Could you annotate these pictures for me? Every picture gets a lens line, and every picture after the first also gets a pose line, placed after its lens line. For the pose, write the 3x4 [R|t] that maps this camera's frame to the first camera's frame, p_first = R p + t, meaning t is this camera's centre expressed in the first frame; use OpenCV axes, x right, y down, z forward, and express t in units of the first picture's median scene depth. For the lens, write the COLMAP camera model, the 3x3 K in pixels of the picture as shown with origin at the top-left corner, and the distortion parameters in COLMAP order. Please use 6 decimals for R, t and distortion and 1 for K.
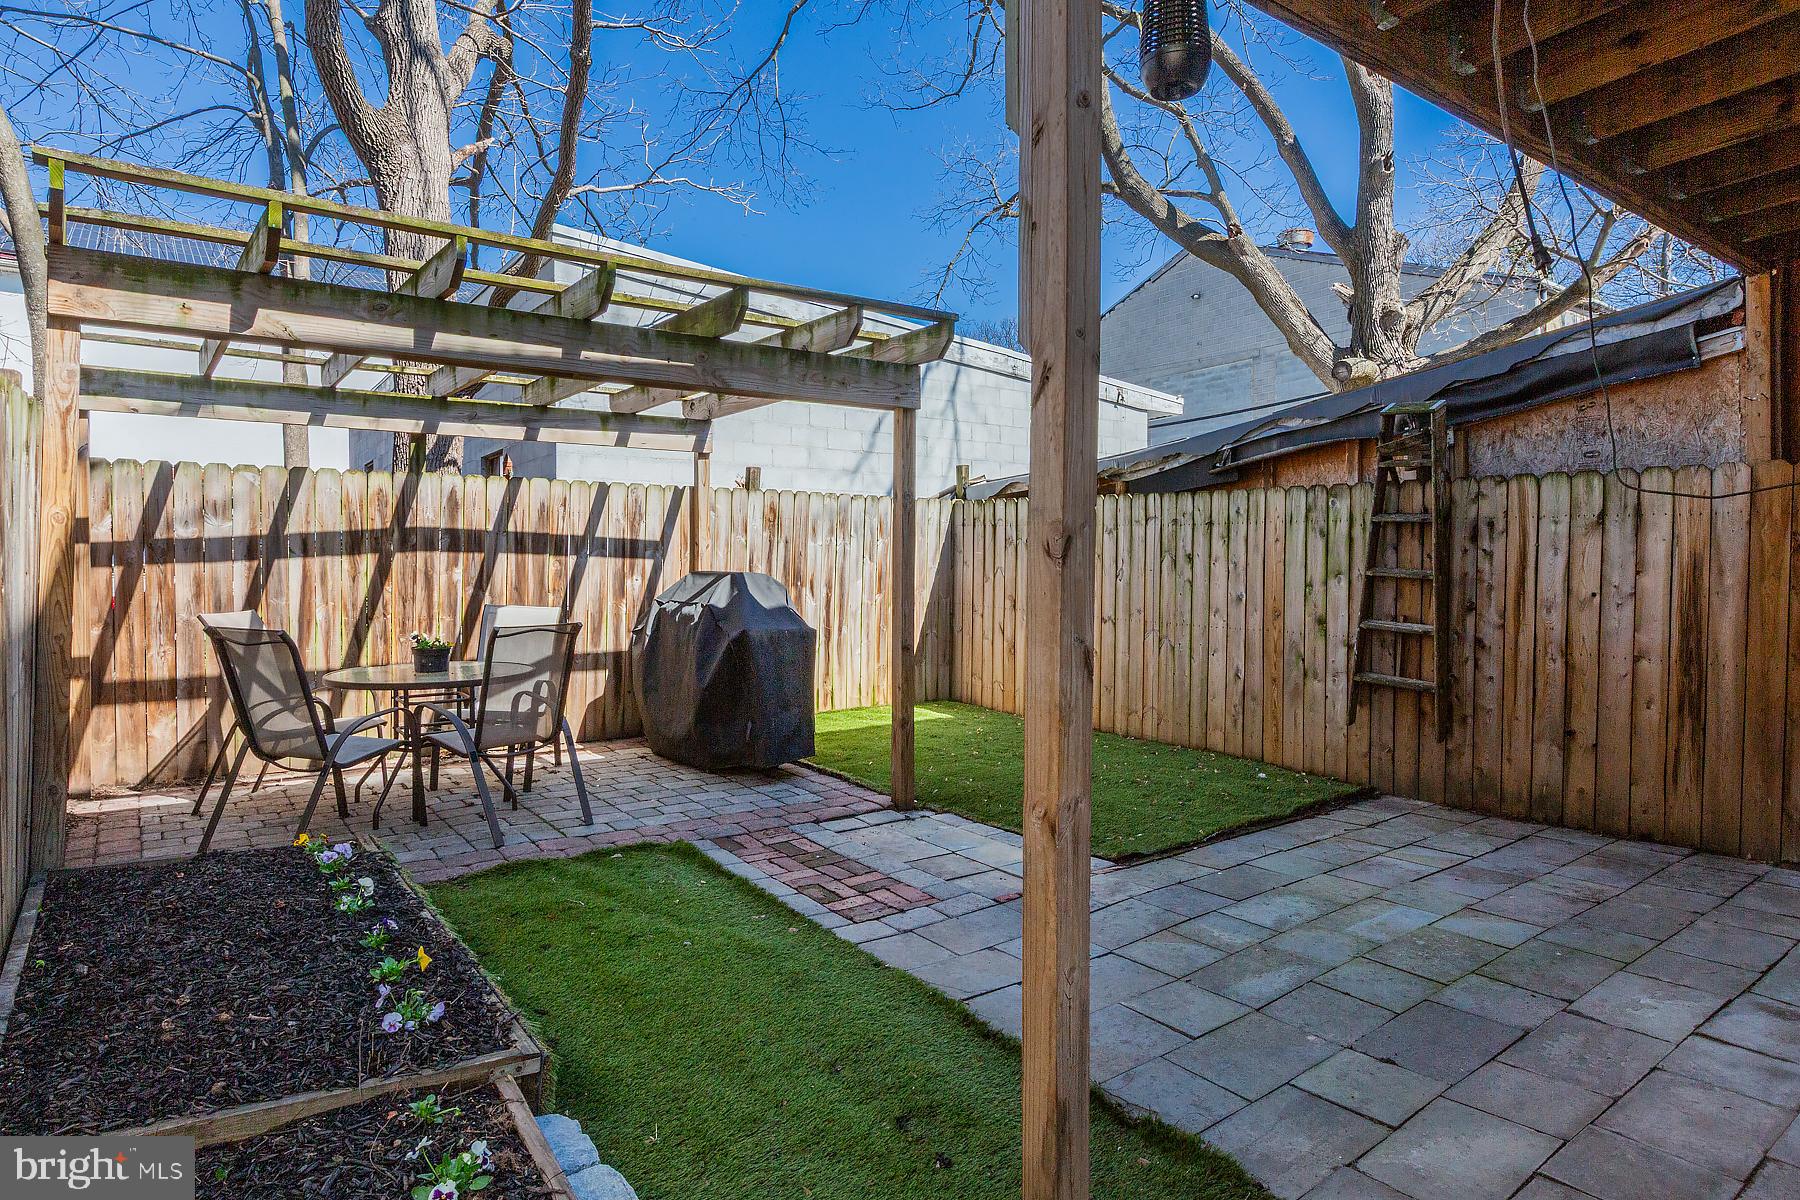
lens RADIAL K [[1033.4, 0, 907.4], [0, 1033.4, 591.0], [0, 0, 1]] dist [-0.001200, -0.000036]
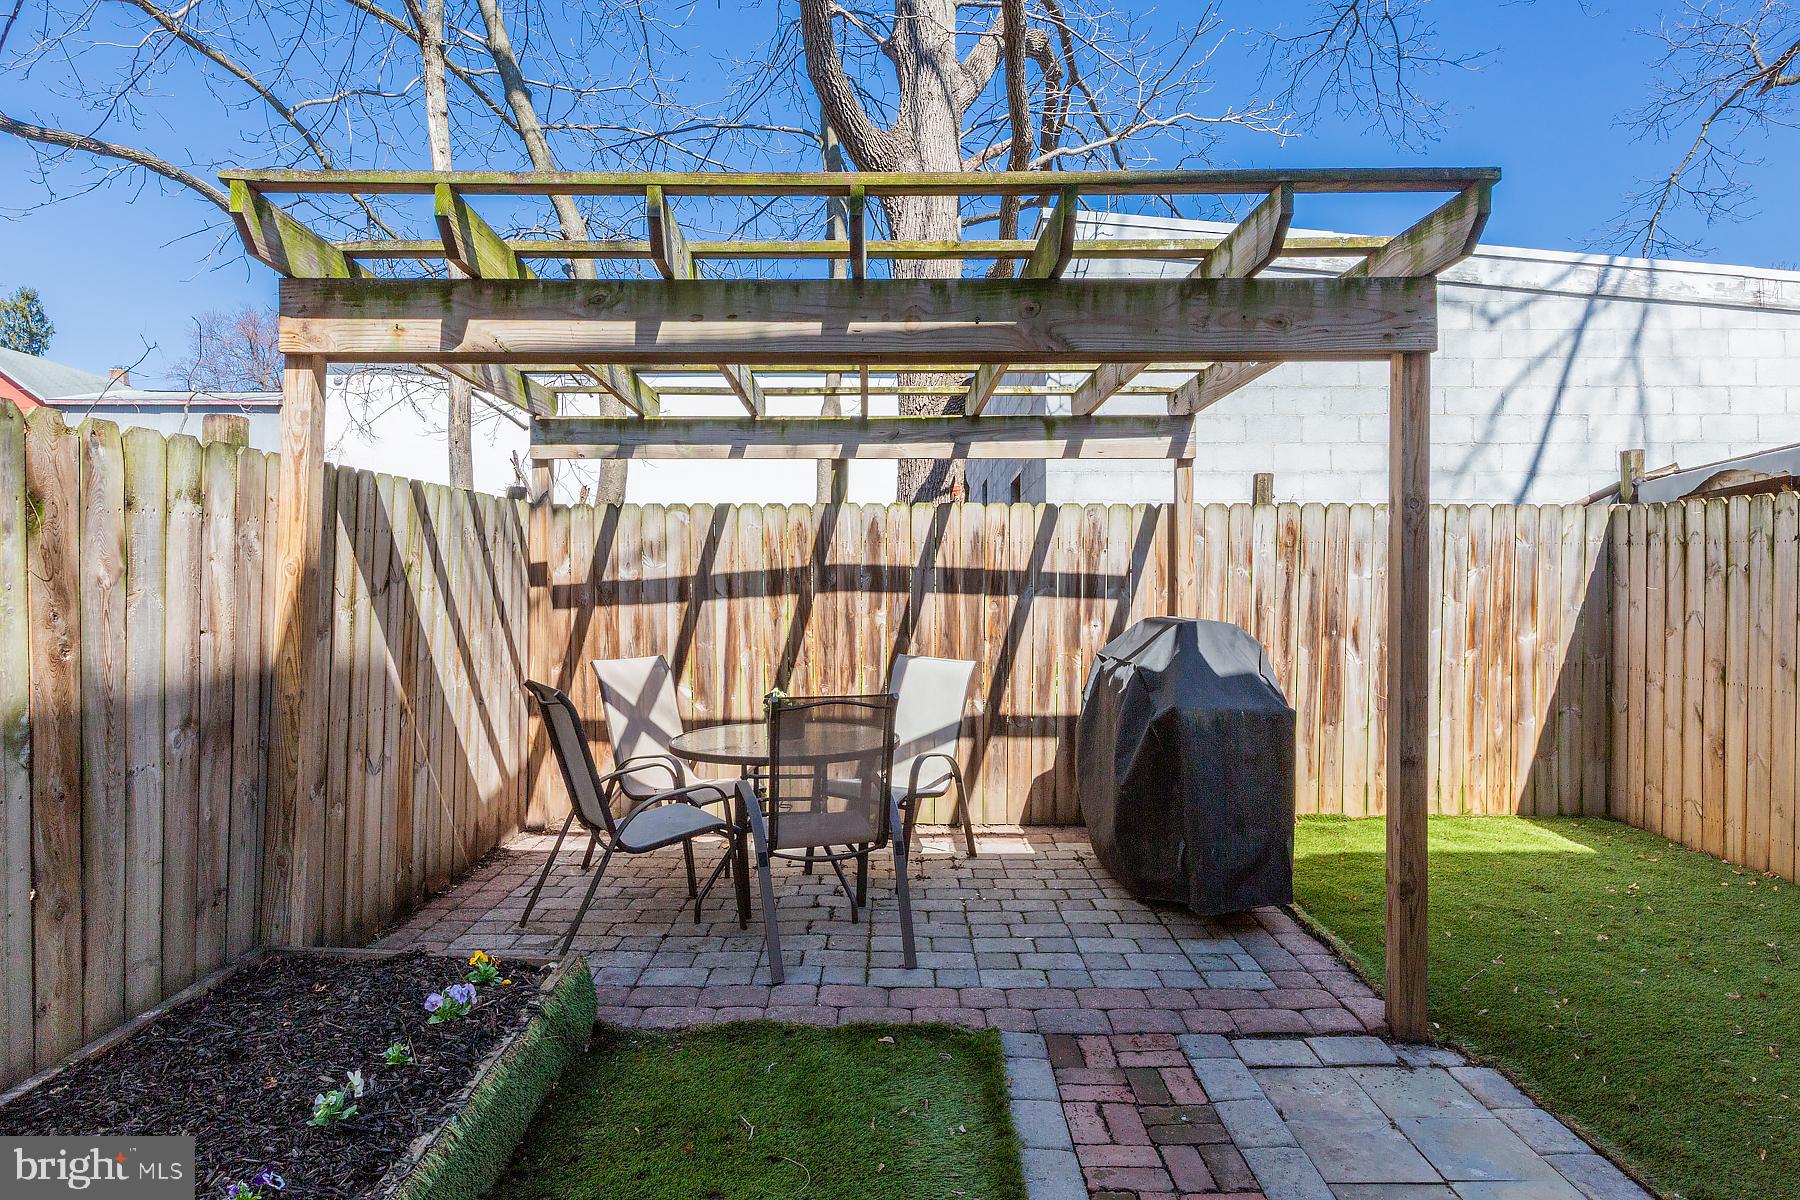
lens RADIAL K [[1040.0, 0, 904.0], [0, 1040.0, 589.3], [0, 0, 1]] dist [-0.000718, -0.000375]
pose [[0.806813, -0.000673, -0.590807, 0.104526], [-0.014439, 0.999678, -0.020857, -0.023409], [0.590631, 0.025359, 0.806543, 0.323674]]
